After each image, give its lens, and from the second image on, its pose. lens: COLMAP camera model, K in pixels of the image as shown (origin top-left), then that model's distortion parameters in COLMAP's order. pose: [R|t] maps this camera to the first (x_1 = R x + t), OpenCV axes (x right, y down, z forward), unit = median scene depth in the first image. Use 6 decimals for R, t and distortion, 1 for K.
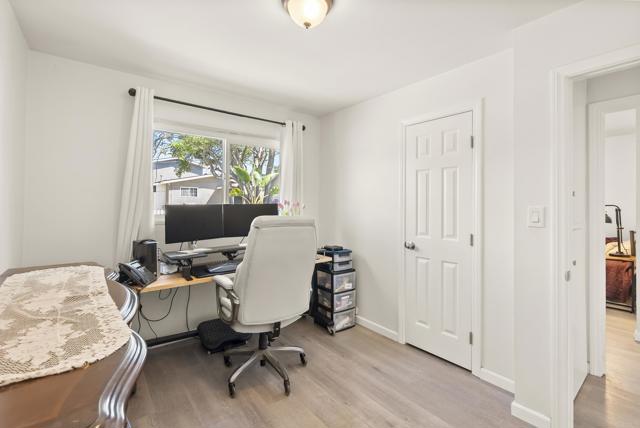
lens RADIAL K [[292.7, 0, 318.8], [0, 292.7, 211.0], [0, 0, 1]] dist [0.000121, -0.000059]
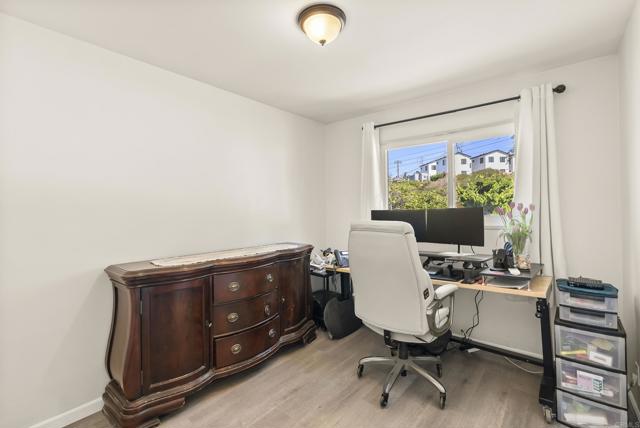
lens RADIAL K [[292.7, 0, 319.5], [0, 292.7, 214.2], [0, 0, 1]] dist [0.000121, -0.000059]
pose [[0.222967, 0.005570, -0.974810, 0.520257], [-0.008486, 0.999957, 0.003773, -0.006004], [0.974789, 0.007431, 0.223005, 0.384682]]
